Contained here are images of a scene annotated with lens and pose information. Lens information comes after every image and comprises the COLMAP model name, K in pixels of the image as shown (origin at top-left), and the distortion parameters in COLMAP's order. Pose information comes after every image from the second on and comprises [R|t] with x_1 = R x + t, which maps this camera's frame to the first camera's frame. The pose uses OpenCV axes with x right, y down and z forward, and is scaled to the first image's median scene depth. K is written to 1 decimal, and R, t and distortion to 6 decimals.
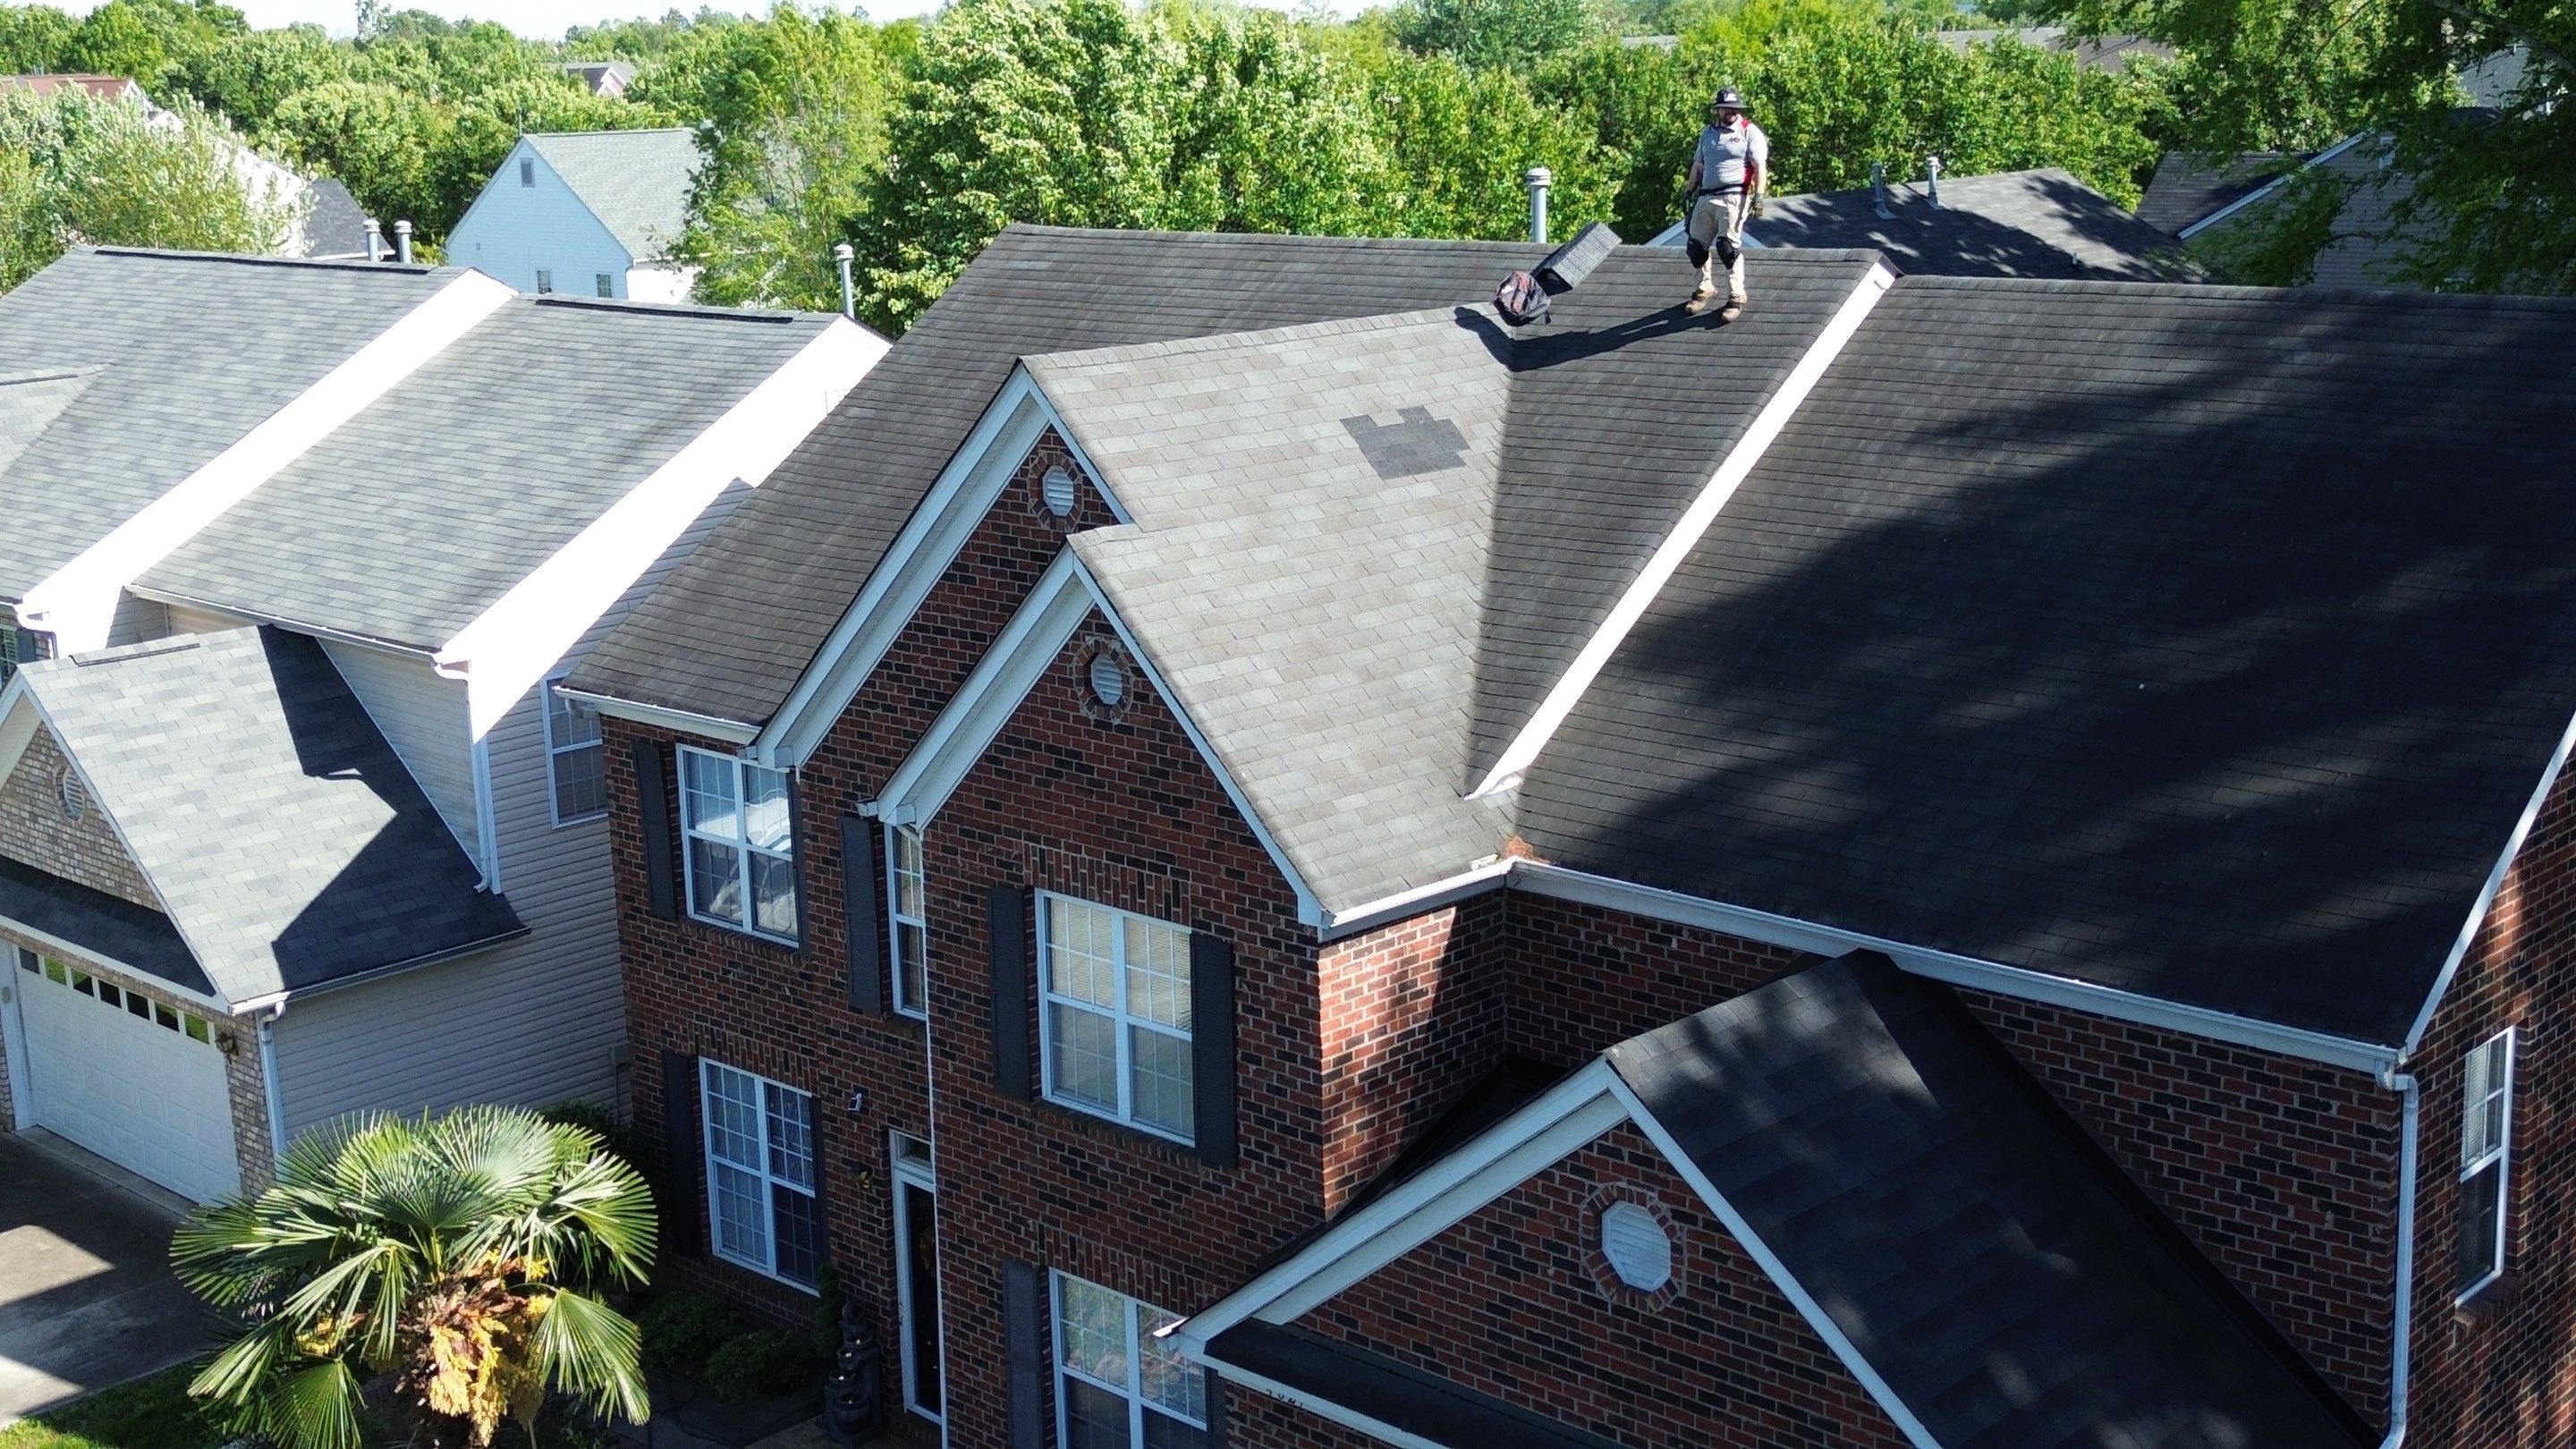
lens RADIAL K [[2949.4, 0, 1288.0], [0, 2949.4, 724.5], [0, 0, 1]] dist [0.117991, -0.232674]
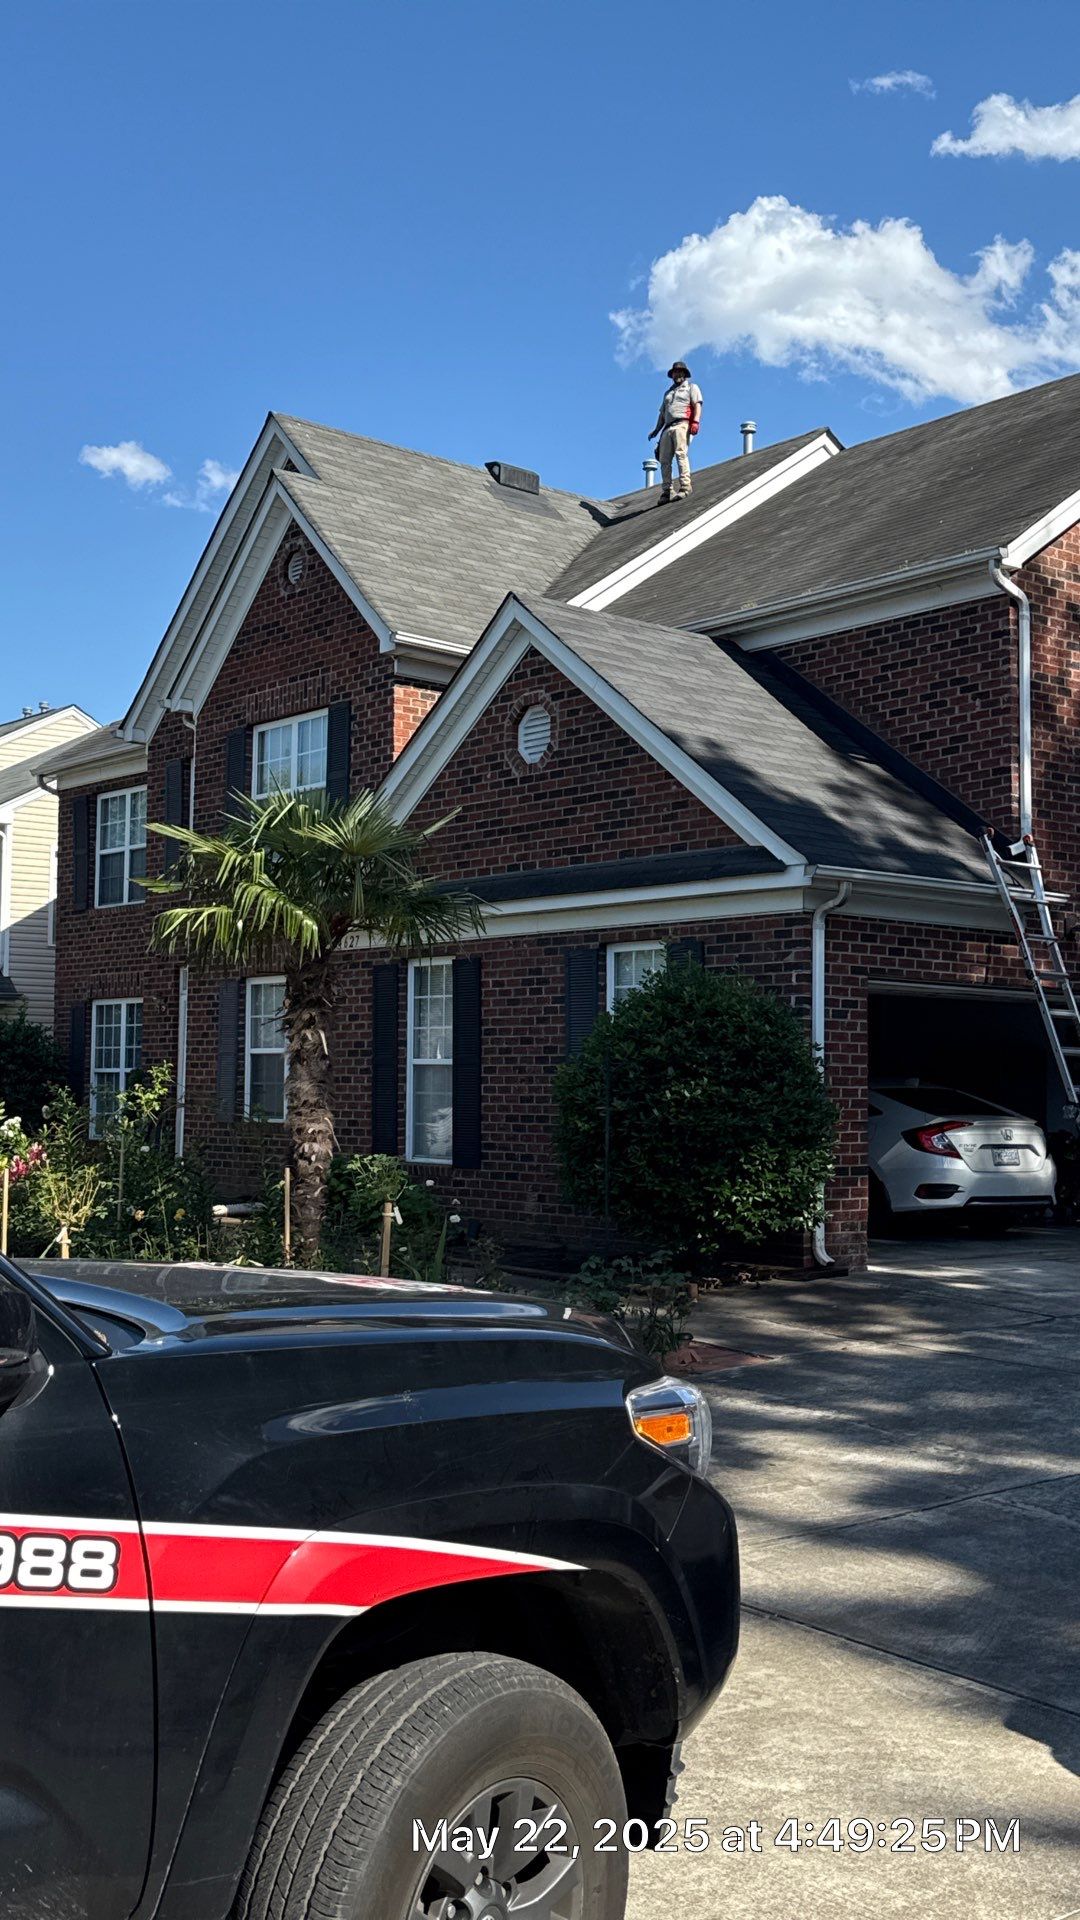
lens RADIAL K [[2029.6, 0, 540.0], [0, 2029.6, 960.0], [0, 0, 1]] dist [0.099533, -0.001257]
pose [[0.991977, 0.029565, -0.122910, 0.220922], [-0.062423, 0.960021, -0.272880, 0.502021], [0.109928, 0.278363, 0.954164, 0.015729]]
